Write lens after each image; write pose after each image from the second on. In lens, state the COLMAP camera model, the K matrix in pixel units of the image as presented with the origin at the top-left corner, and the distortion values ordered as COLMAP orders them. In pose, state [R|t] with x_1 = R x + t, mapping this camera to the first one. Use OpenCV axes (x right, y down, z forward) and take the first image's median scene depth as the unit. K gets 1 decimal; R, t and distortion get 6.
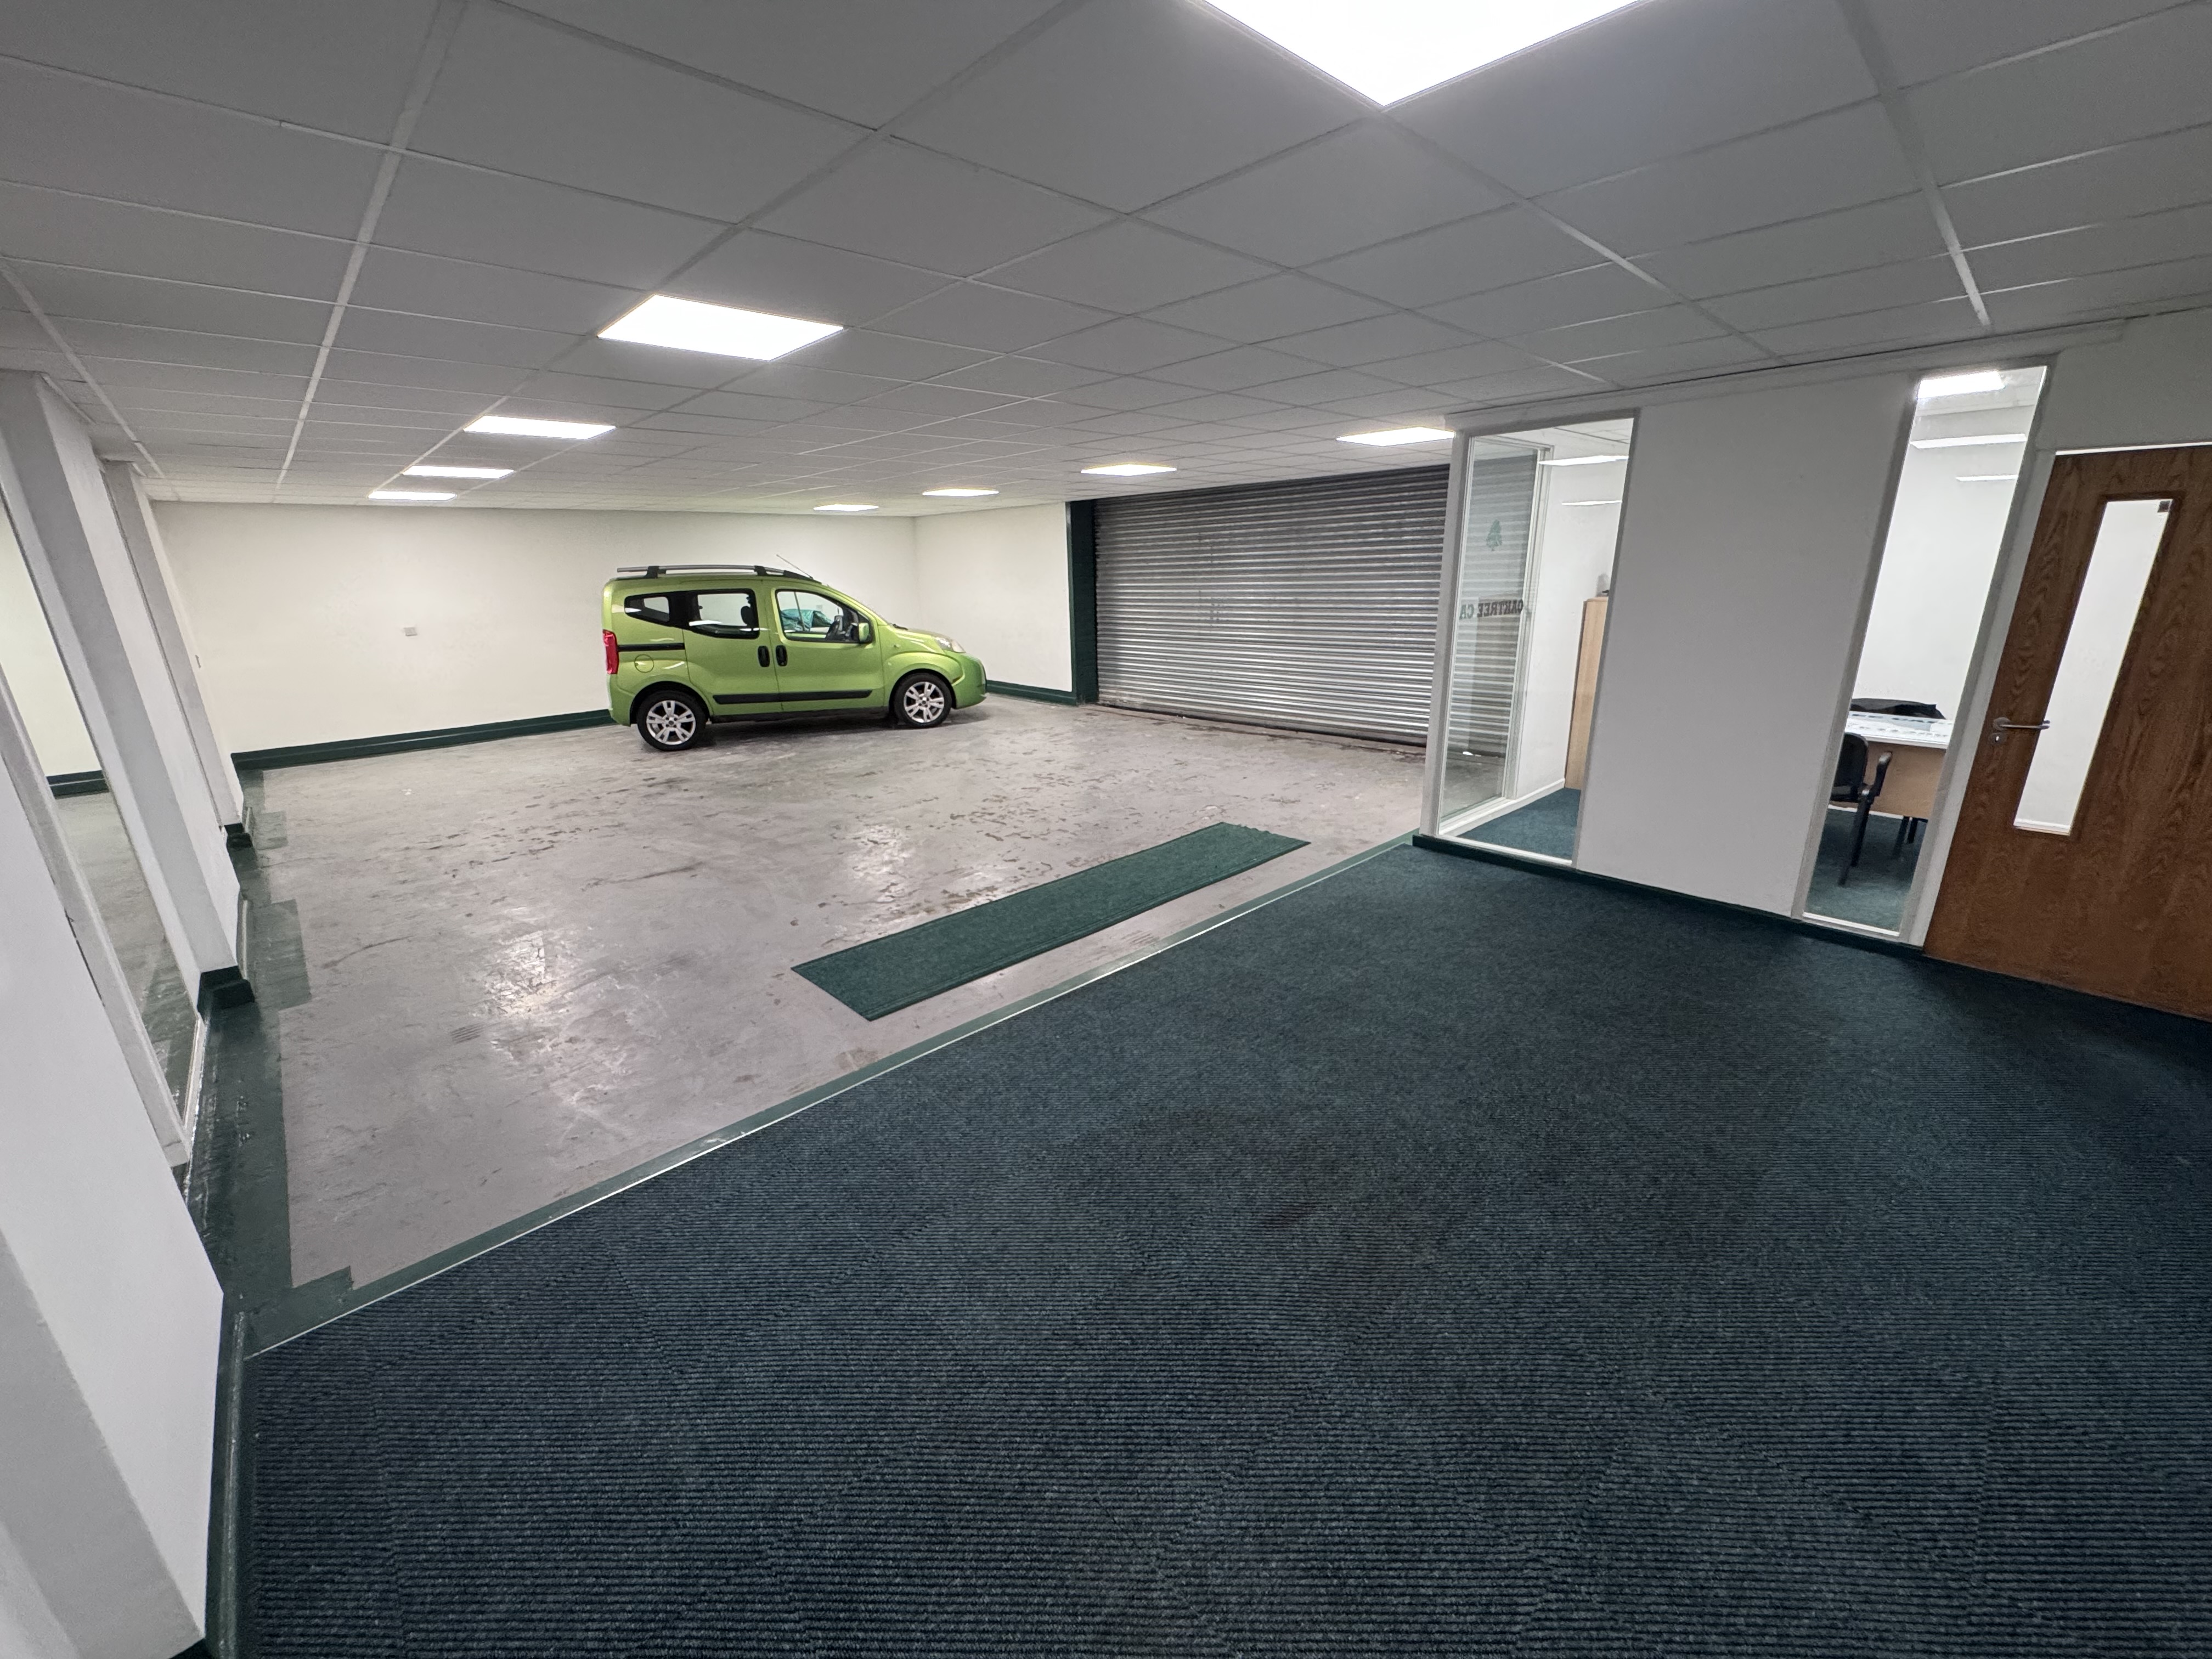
lens RADIAL K [[880.8, 0, 1105.0], [0, 880.8, 834.4], [0, 0, 1]] dist [-0.002284, -0.000210]
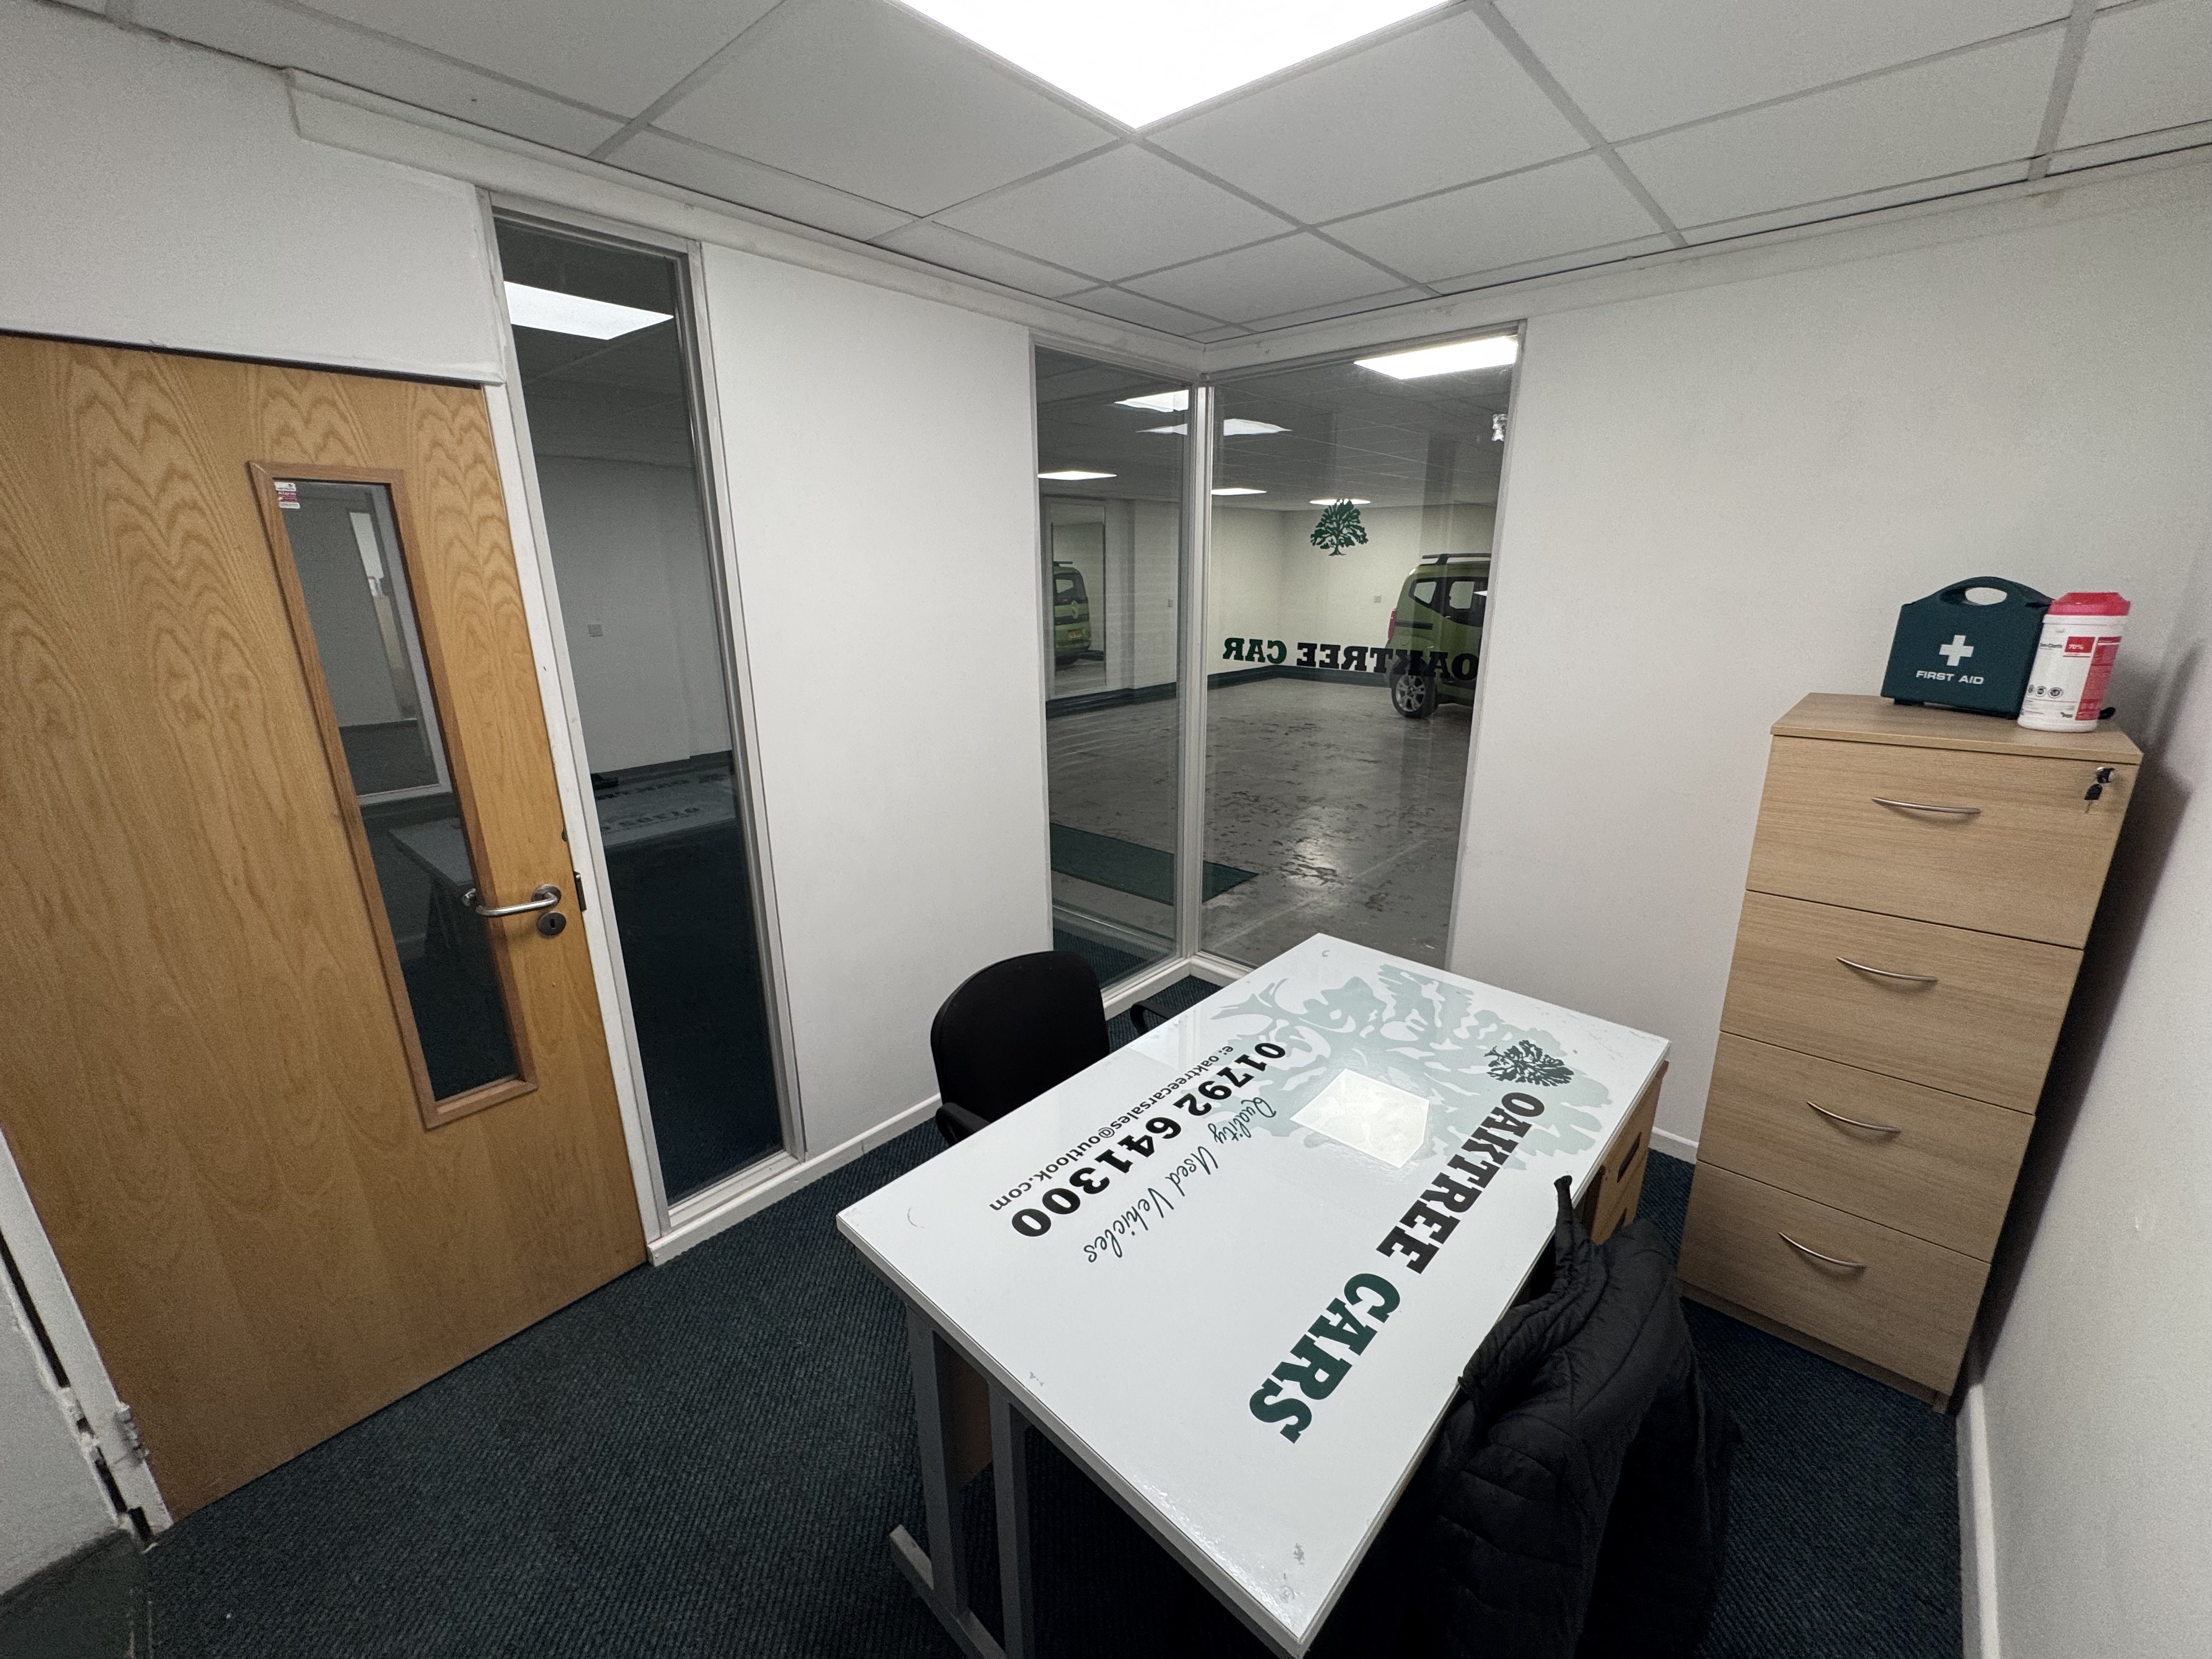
lens RADIAL K [[880.8, 0, 1105.0], [0, 880.8, 834.4], [0, 0, 1]] dist [-0.002284, -0.000210]
pose [[0.080160, 0.314629, -0.945824, 0.766277], [-0.291164, 0.914884, 0.279660, -0.203705], [0.953309, 0.252973, 0.164945, 0.606708]]
